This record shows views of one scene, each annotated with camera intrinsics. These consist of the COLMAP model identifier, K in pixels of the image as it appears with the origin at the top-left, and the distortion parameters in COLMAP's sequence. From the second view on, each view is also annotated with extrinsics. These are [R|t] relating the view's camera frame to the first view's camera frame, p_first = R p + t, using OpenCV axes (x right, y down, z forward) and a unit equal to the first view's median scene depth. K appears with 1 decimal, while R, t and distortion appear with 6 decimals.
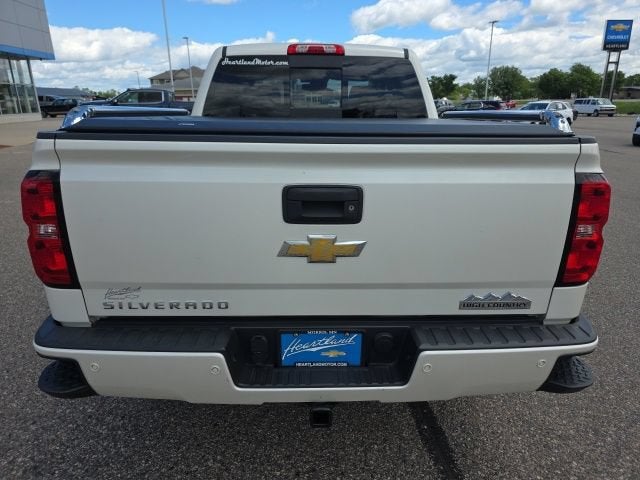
lens RADIAL K [[430.4, 0, 327.2], [0, 430.4, 239.0], [0, 0, 1]] dist [0.043513, -0.037744]
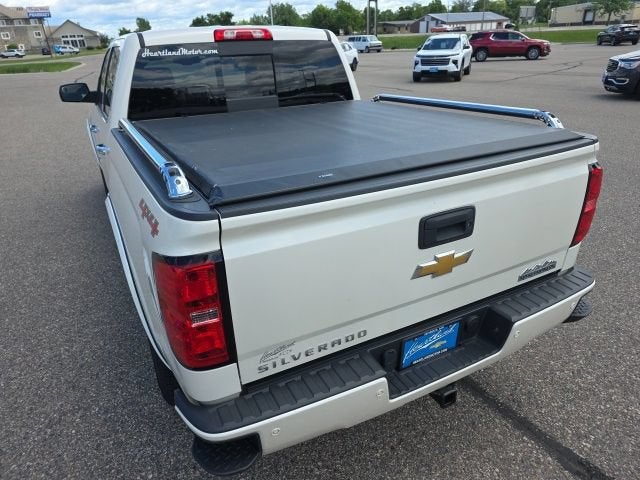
lens RADIAL K [[431.3, 0, 320.0], [0, 431.3, 240.0], [0, 0, 1]] dist [0.044443, -0.034858]
pose [[0.900316, -0.212460, 0.379857, -0.661675], [0.165407, 0.974300, 0.152903, -0.242568], [-0.402580, -0.074830, 0.912321, 0.078856]]
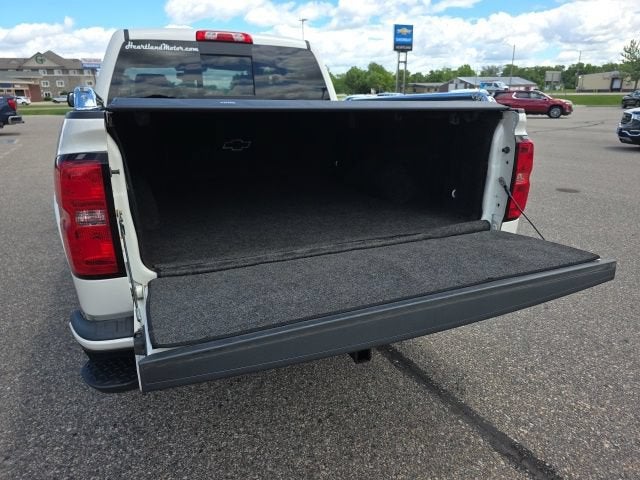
lens RADIAL K [[431.8, 0, 324.5], [0, 431.8, 241.2], [0, 0, 1]] dist [0.039960, -0.033562]
pose [[0.925581, -0.124378, 0.357533, -0.467486], [0.119107, 0.992198, 0.036820, 0.051563], [-0.359324, 0.008505, 0.933174, -0.055334]]
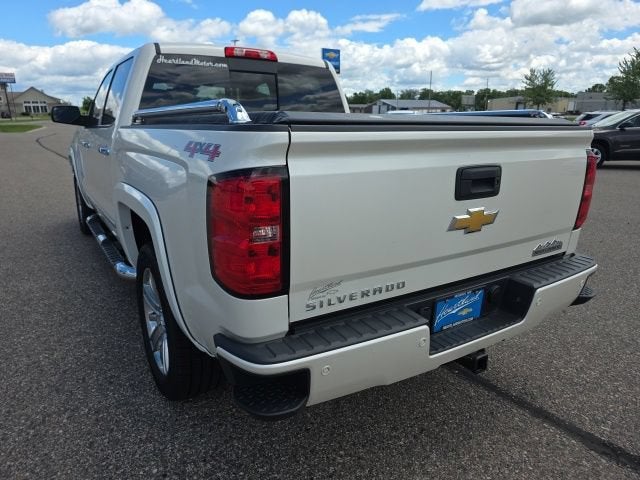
lens RADIAL K [[430.6, 0, 316.7], [0, 430.6, 234.8], [0, 0, 1]] dist [0.047080, -0.038085]
pose [[0.863014, -0.128282, 0.488621, -0.886946], [0.145935, 0.989292, 0.001973, -0.002430], [-0.483642, 0.069604, 0.872494, 0.151186]]
